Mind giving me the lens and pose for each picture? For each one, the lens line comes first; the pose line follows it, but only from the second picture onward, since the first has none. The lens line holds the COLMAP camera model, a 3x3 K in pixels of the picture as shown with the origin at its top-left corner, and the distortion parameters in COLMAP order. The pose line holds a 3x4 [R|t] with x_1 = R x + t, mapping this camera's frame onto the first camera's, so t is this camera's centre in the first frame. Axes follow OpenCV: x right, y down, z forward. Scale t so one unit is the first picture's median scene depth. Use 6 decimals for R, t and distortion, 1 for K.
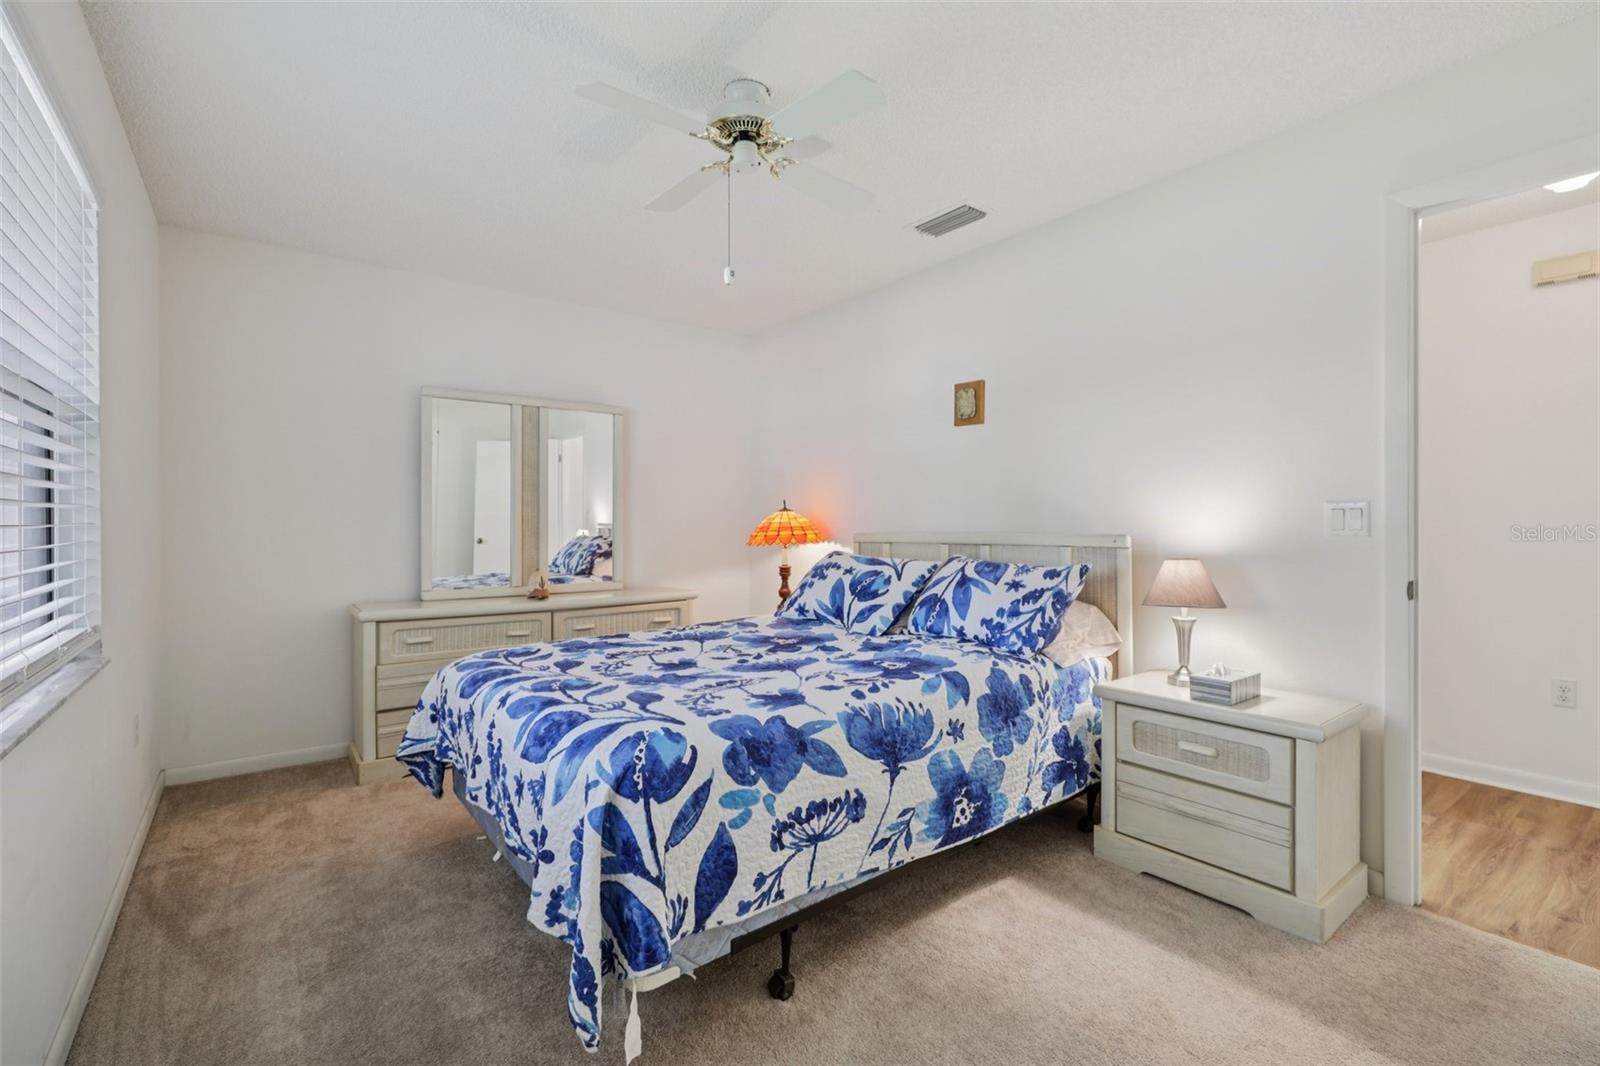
lens RADIAL K [[713.5, 0, 804.7], [0, 713.5, 527.5], [0, 0, 1]] dist [0.000561, 0.000281]
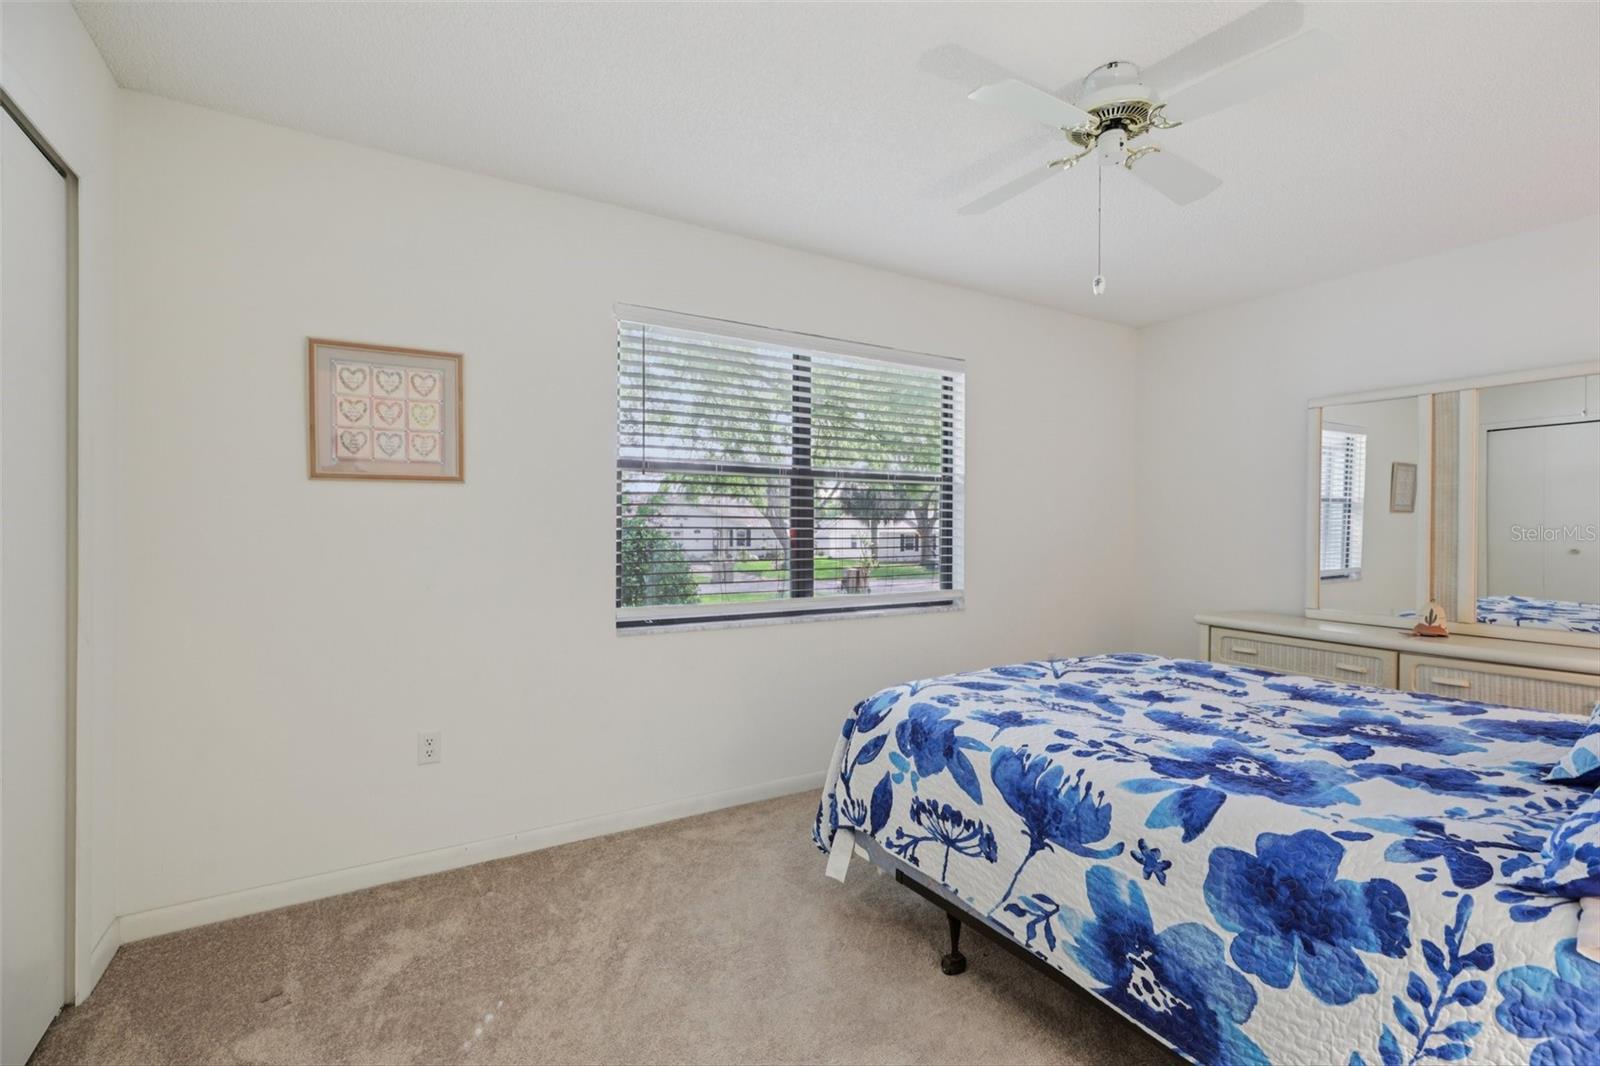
lens RADIAL K [[713.5, 0, 804.7], [0, 713.5, 527.5], [0, 0, 1]] dist [0.000561, 0.000281]
pose [[-0.111495, 0.000883, -0.993765, 1.010014], [-0.009818, 0.999950, 0.001990, -0.033014], [0.993717, 0.009978, -0.111481, 0.820815]]
